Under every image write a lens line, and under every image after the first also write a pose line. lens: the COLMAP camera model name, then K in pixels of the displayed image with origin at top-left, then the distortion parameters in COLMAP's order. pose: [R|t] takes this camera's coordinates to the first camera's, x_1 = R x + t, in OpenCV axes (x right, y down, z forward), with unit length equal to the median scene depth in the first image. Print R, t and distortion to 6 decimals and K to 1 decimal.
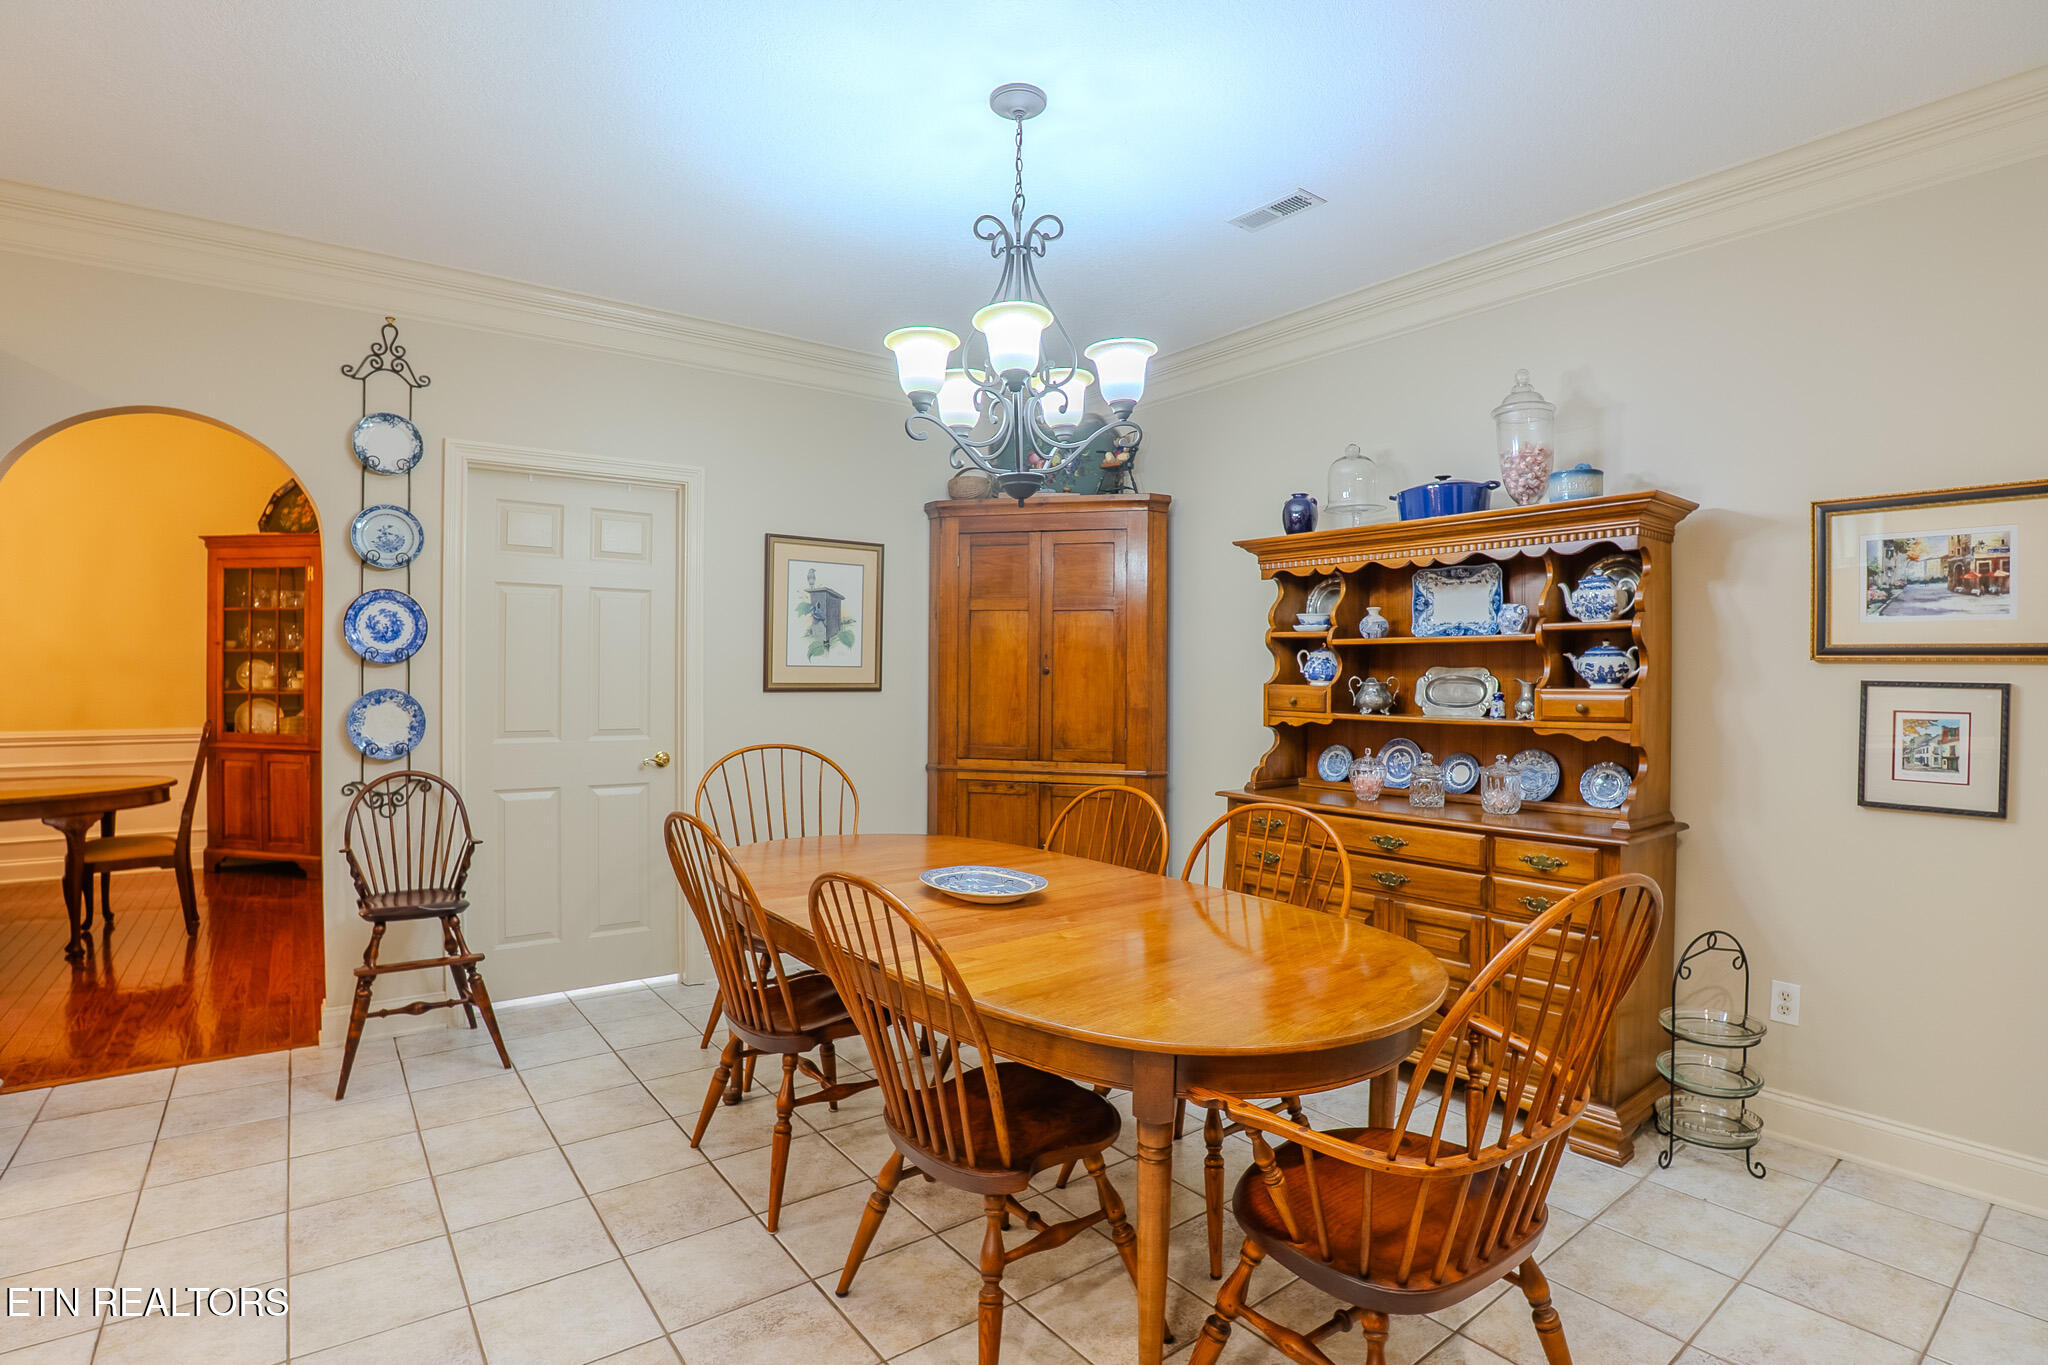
lens RADIAL K [[997.7, 0, 1028.0], [0, 997.7, 674.0], [0, 0, 1]] dist [-0.111709, 0.032296]
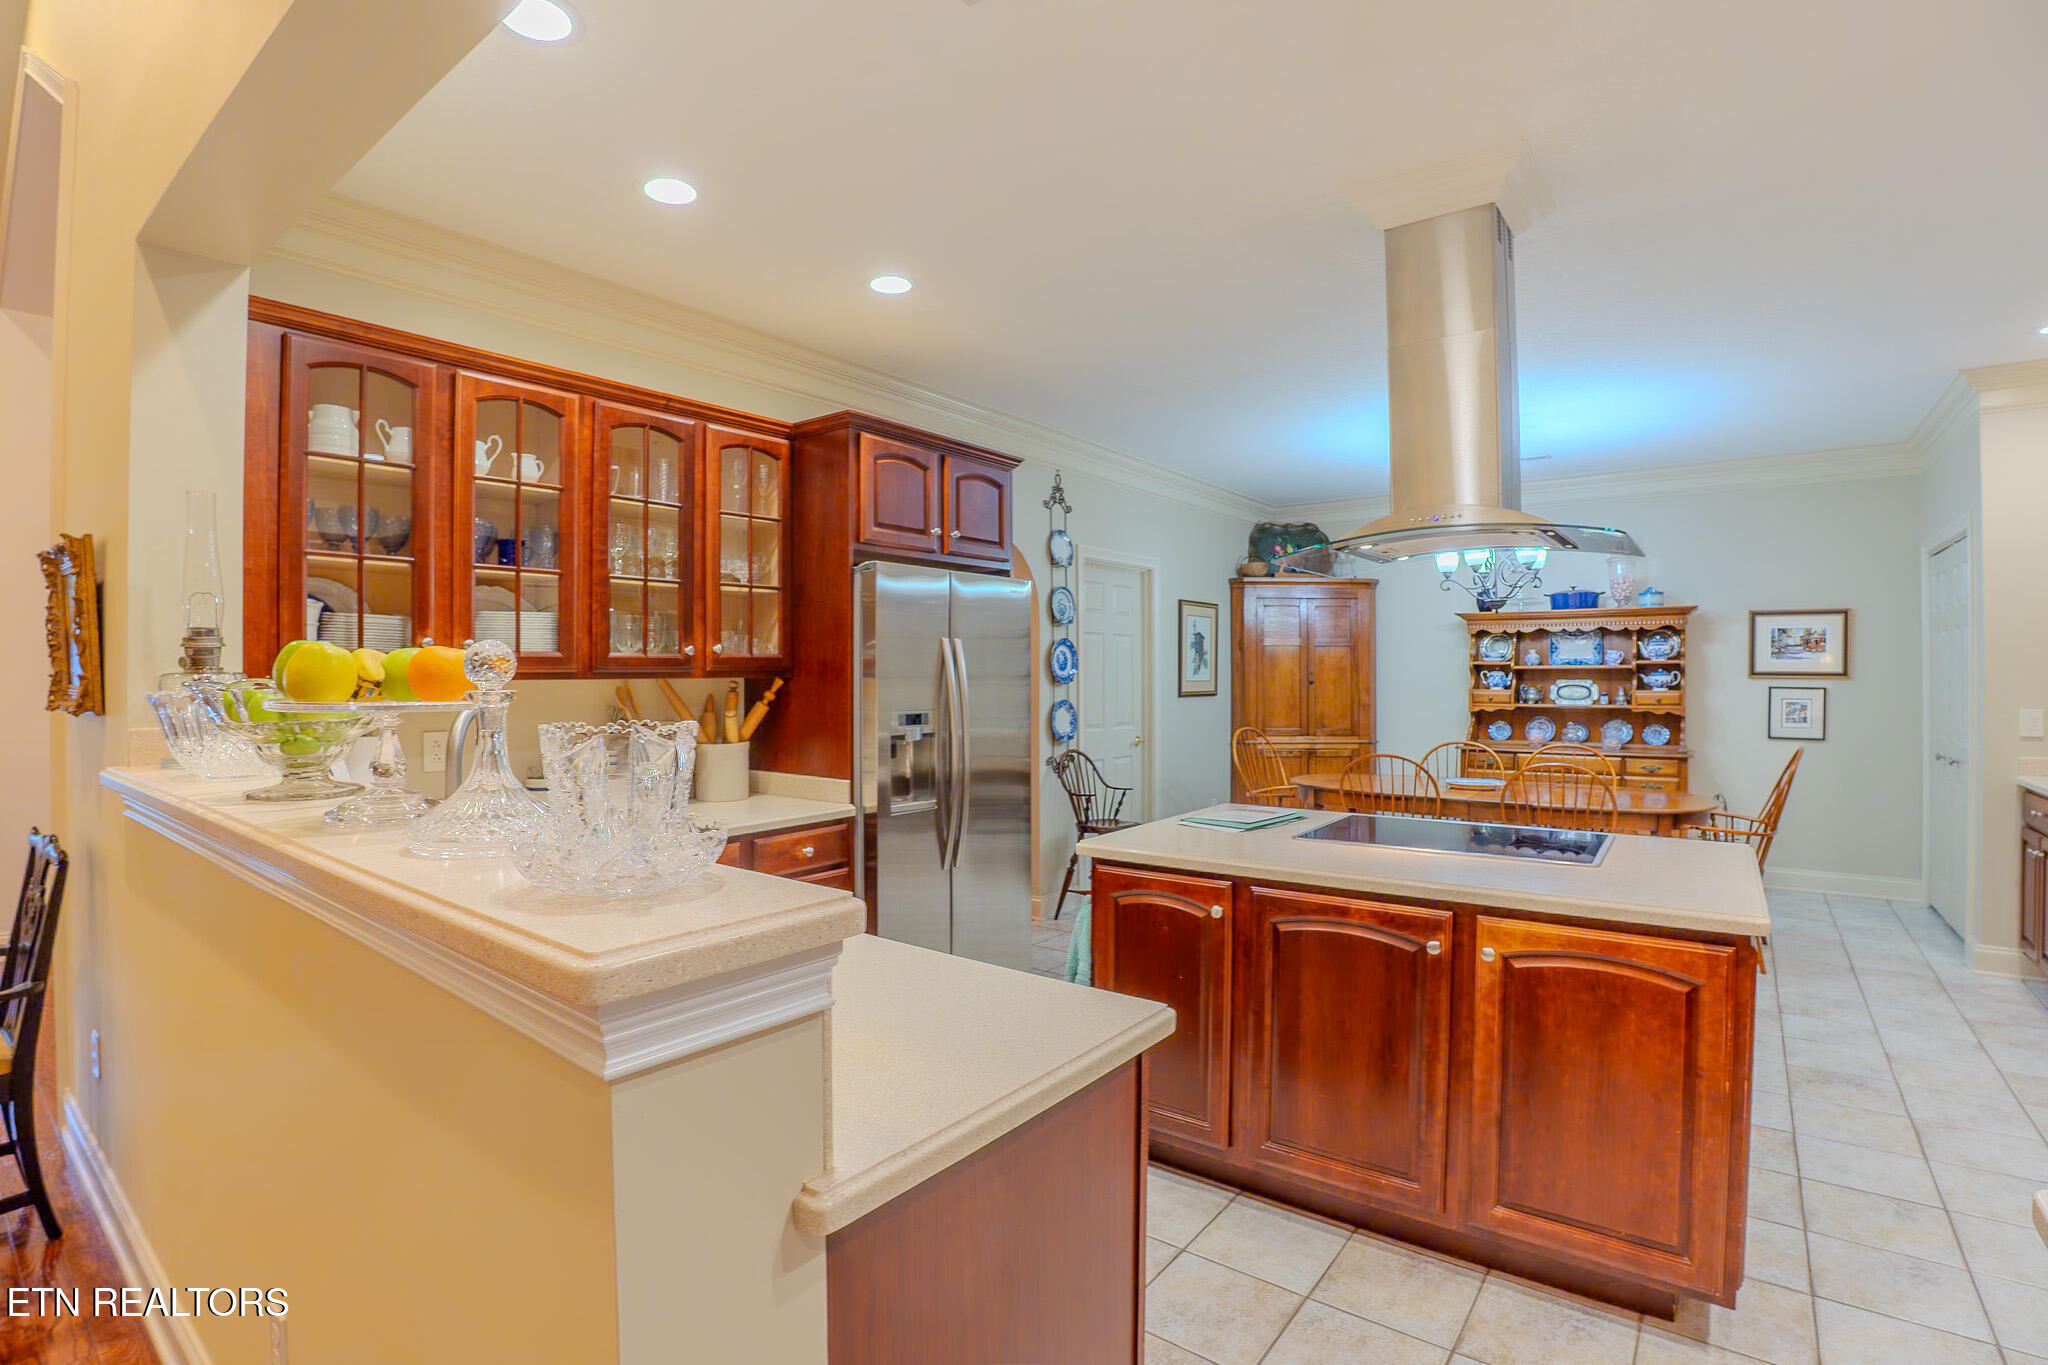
lens RADIAL K [[967.8, 0, 1019.9], [0, 967.8, 675.1], [0, 0, 1]] dist [-0.085745, 0.021134]
pose [[0.964319, -0.007554, 0.264635, -1.192751], [0.007298, 0.999971, 0.001949, -0.029893], [-0.264642, 0.000052, 0.964347, -0.585910]]
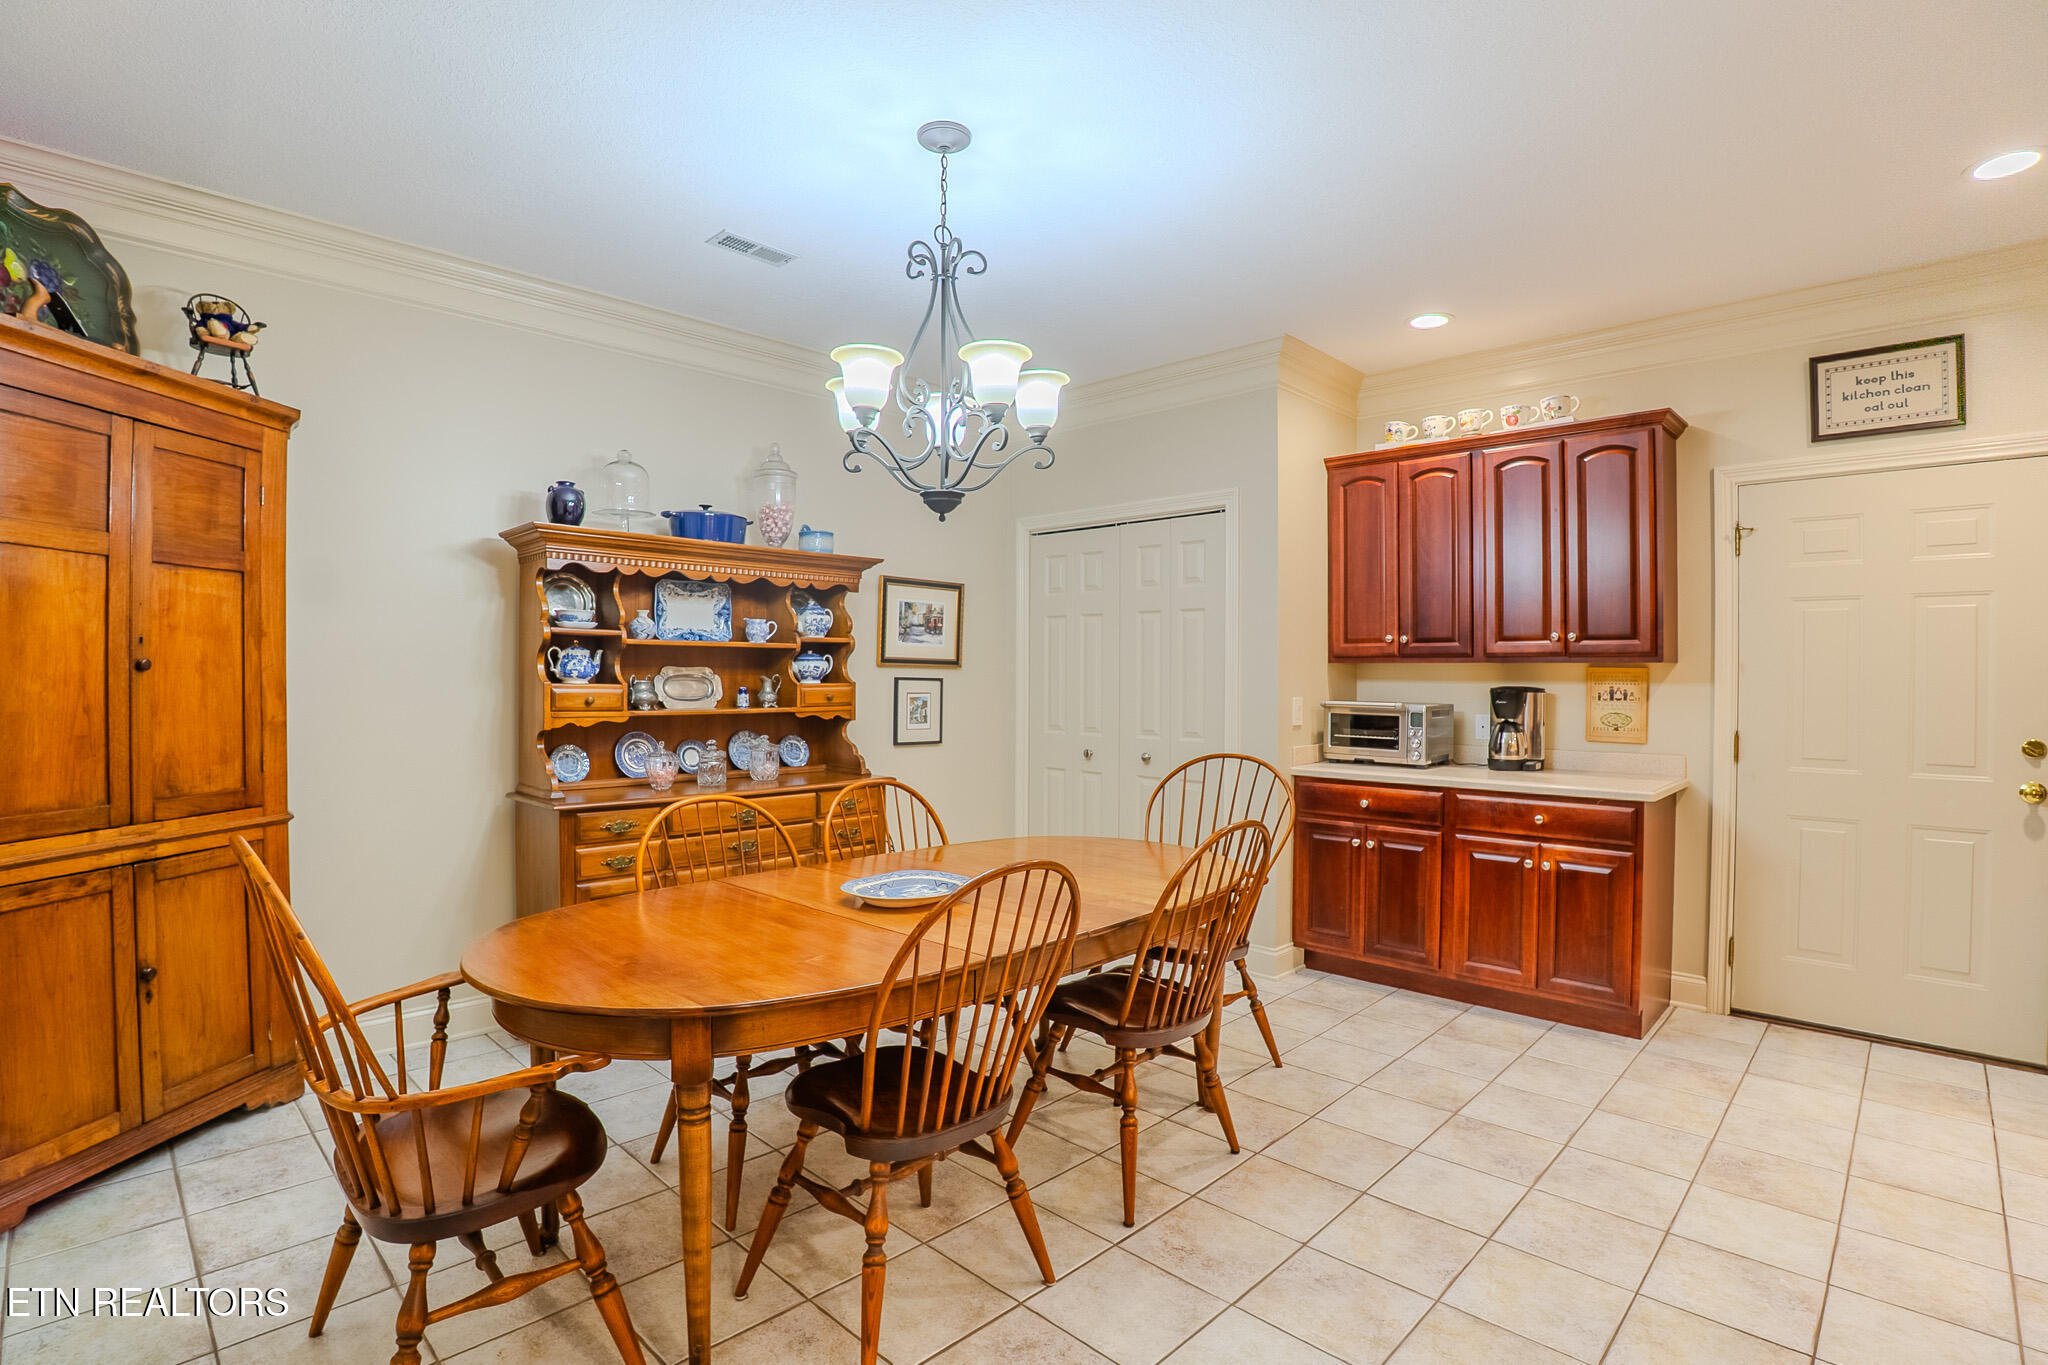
lens RADIAL K [[967.8, 0, 1019.9], [0, 967.8, 675.1], [0, 0, 1]] dist [-0.085745, 0.021134]
pose [[-0.142431, -0.005705, 0.989788, -0.759385], [-0.007784, 0.999959, 0.004644, -0.005451], [-0.989774, -0.007043, -0.142470, 0.767686]]
